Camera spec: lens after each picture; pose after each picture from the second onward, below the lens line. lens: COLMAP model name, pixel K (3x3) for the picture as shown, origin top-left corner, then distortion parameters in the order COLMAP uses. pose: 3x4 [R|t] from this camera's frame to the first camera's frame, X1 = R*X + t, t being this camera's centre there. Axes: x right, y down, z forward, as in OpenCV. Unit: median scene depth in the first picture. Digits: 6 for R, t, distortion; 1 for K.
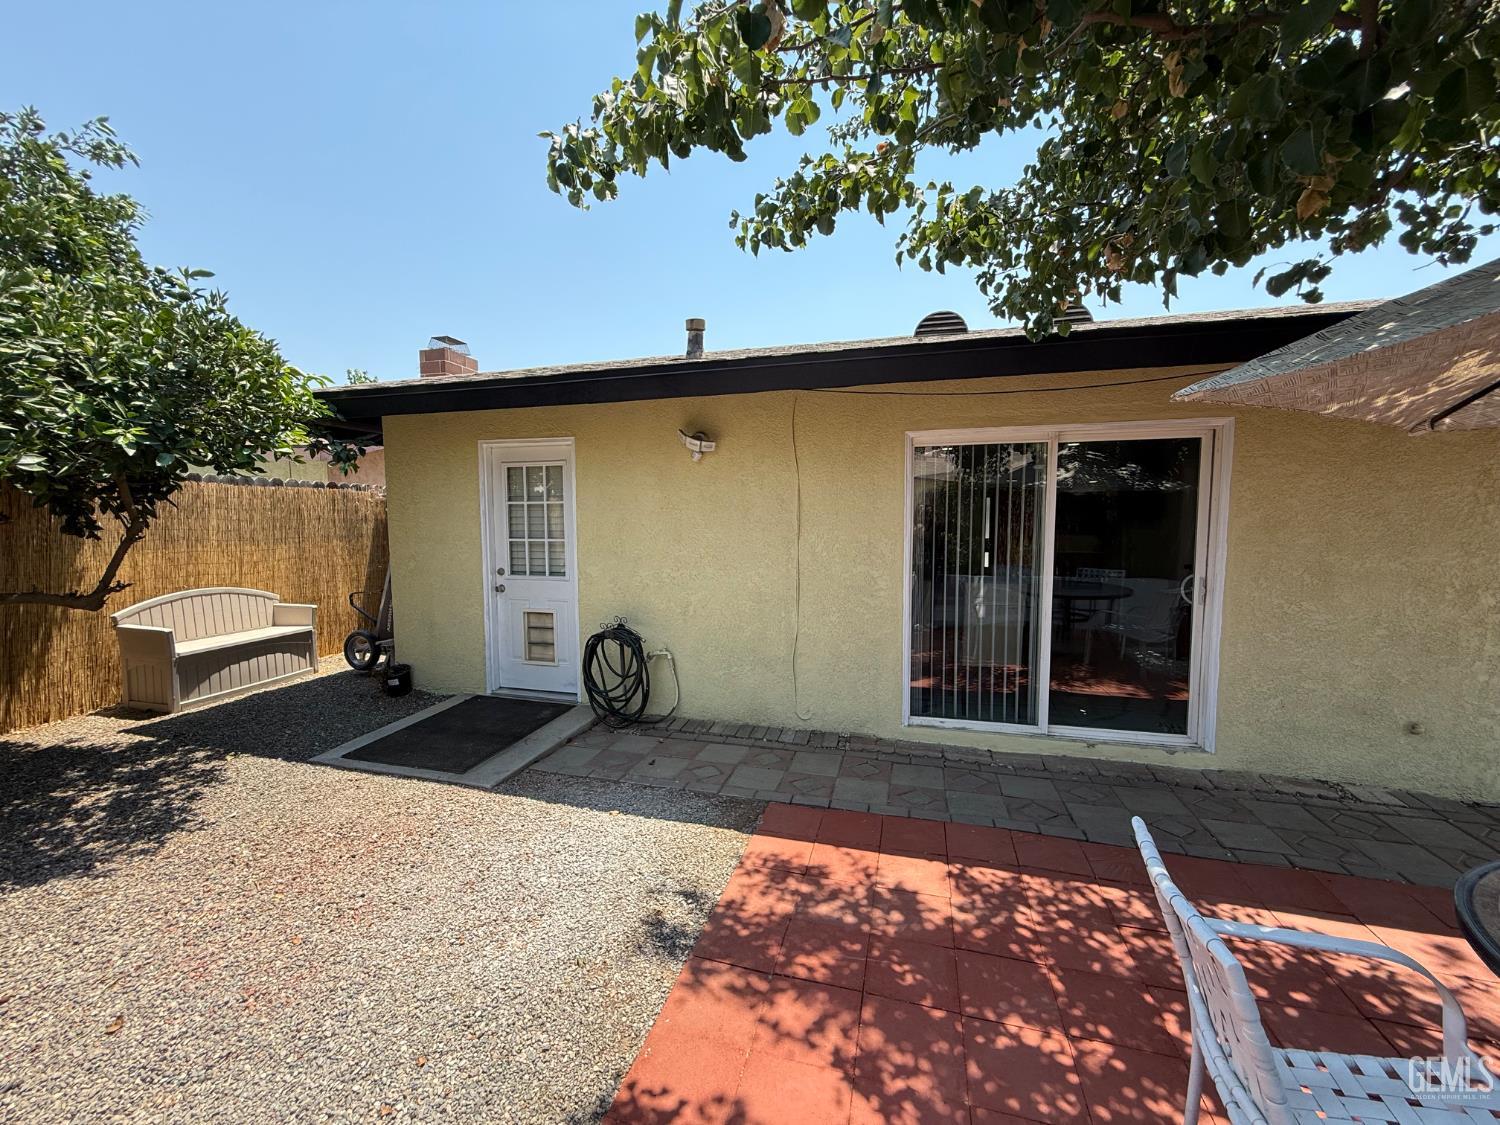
lens RADIAL K [[597.1, 0, 748.3], [0, 597.1, 561.6], [0, 0, 1]] dist [0.006675, -0.000001]
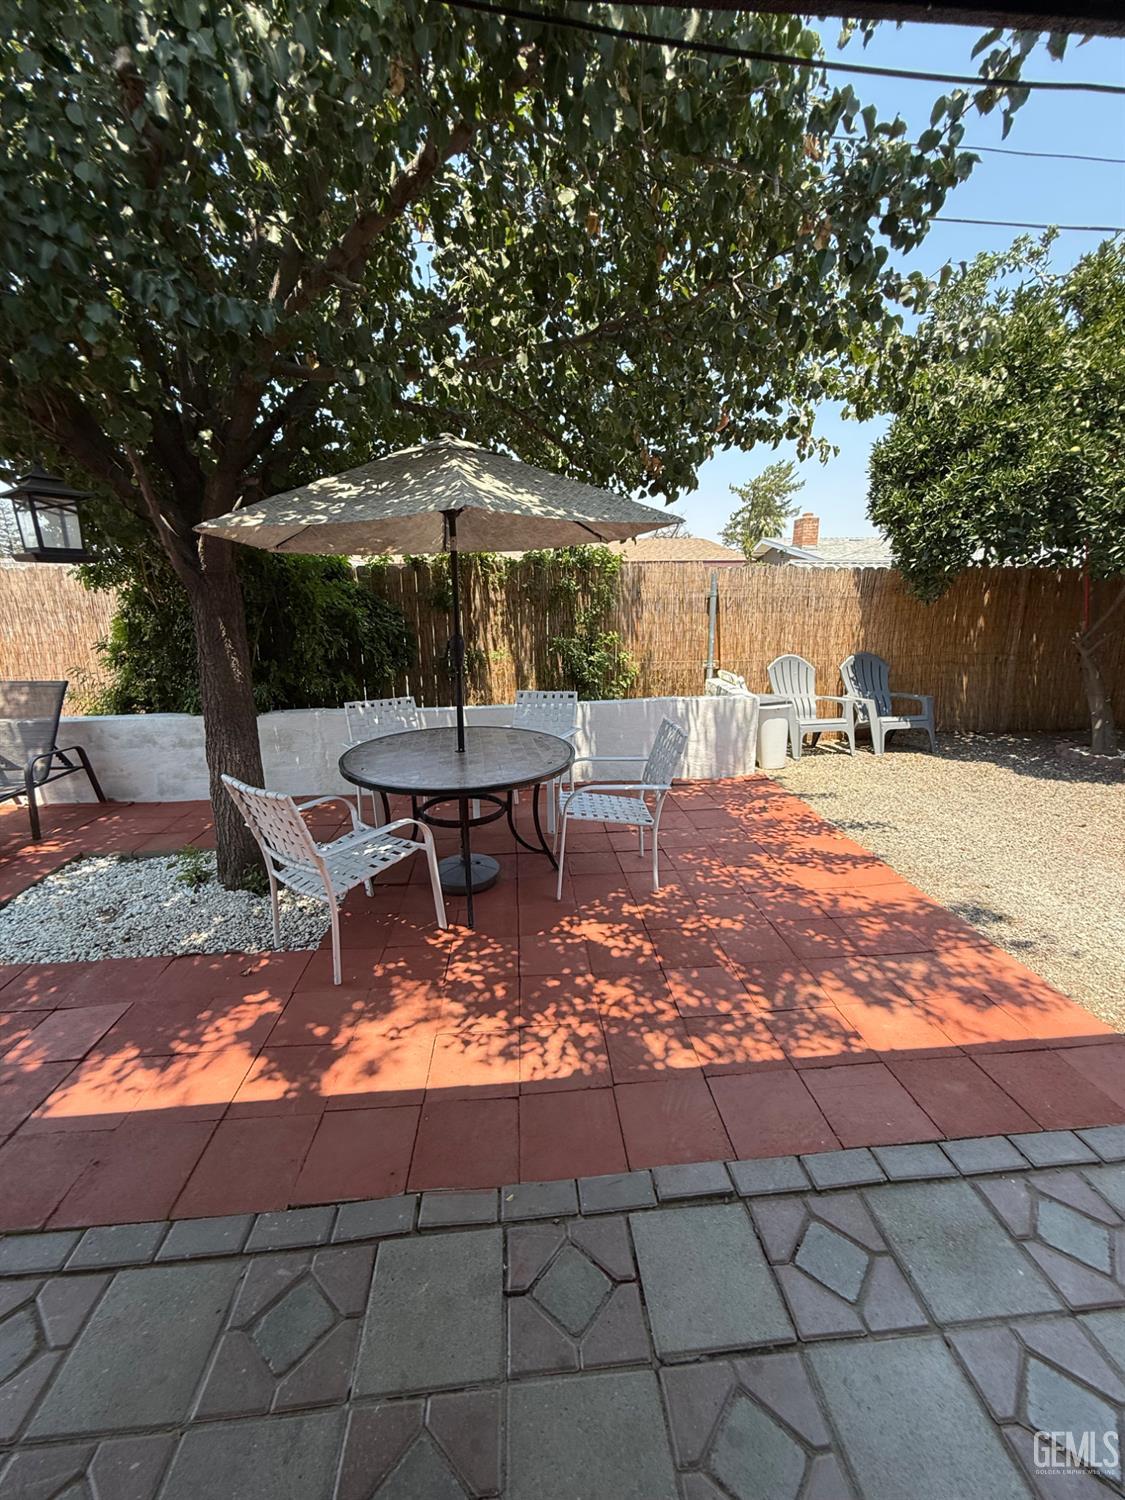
lens RADIAL K [[599.9, 0, 562.3], [0, 599.9, 745.3], [0, 0, 1]] dist [0.000877, 0.000014]
pose [[-0.937747, 0.095773, -0.333852, 0.995652], [-0.008228, 0.954833, 0.297029, -0.099518], [0.347221, 0.281285, -0.894604, 1.558308]]
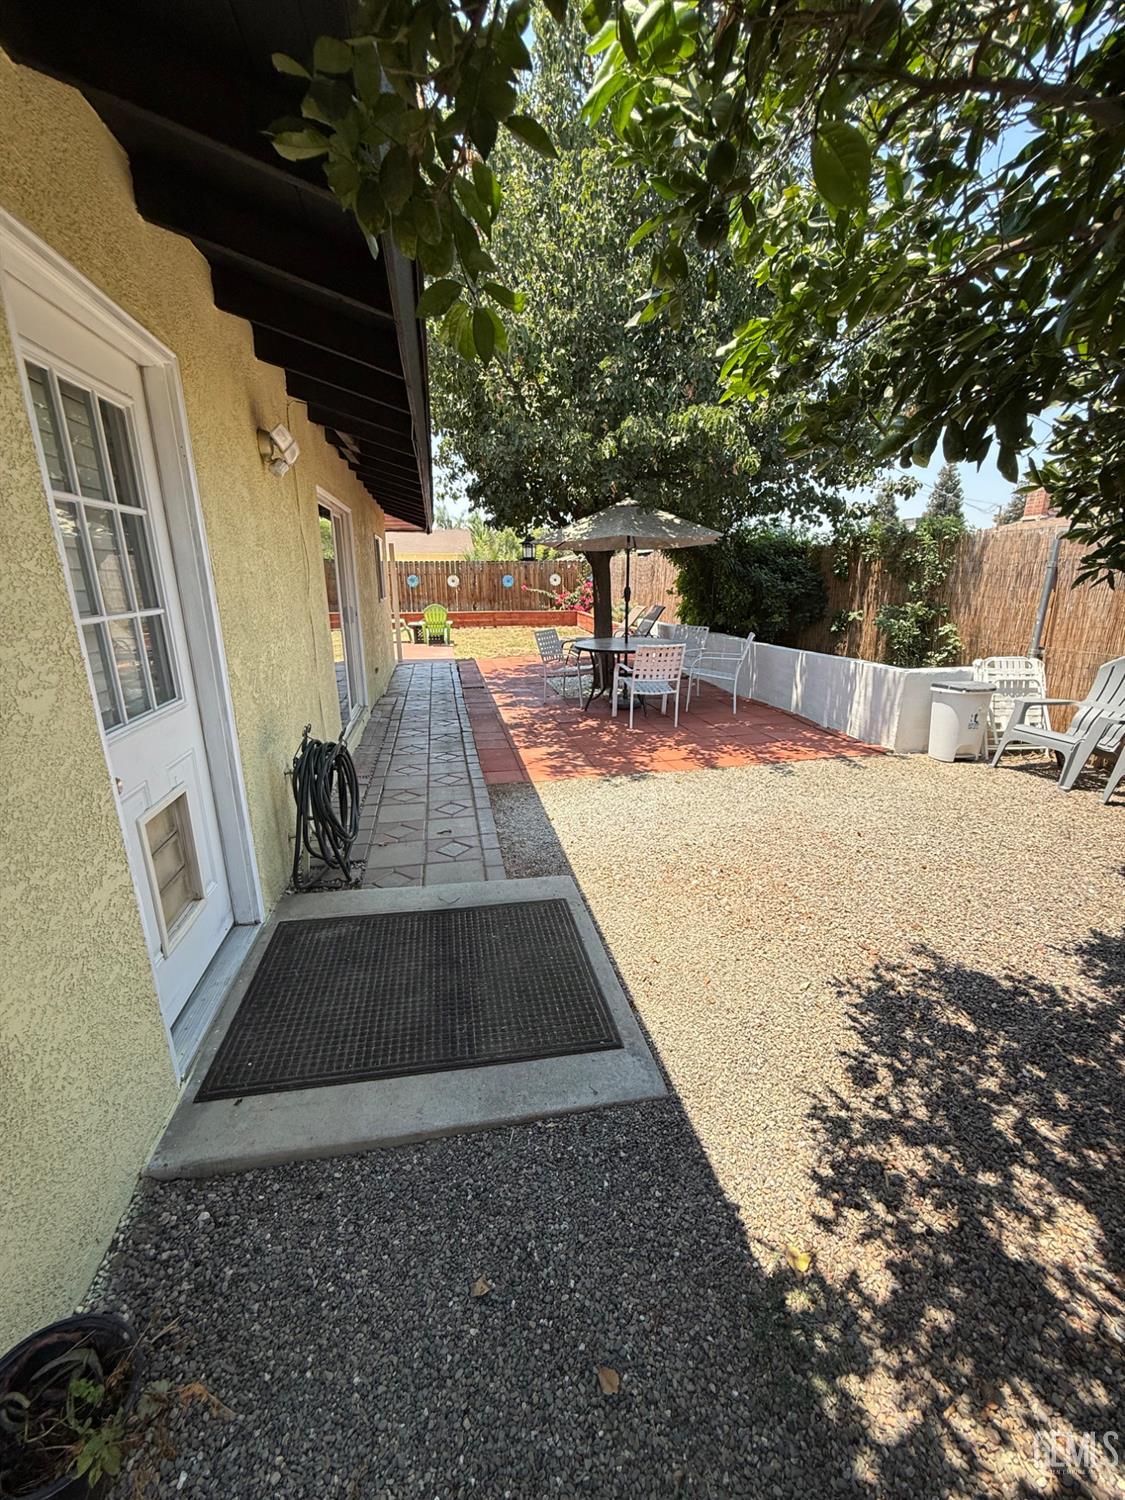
lens RADIAL K [[596.6, 0, 560.8], [0, 596.6, 747.7], [0, 0, 1]] dist [0.000758, -0.000954]
pose [[-0.447866, -0.242982, 0.860451, -1.549952], [0.065412, 0.950881, 0.302565, -0.095322], [-0.891705, 0.191792, -0.409974, 1.824301]]
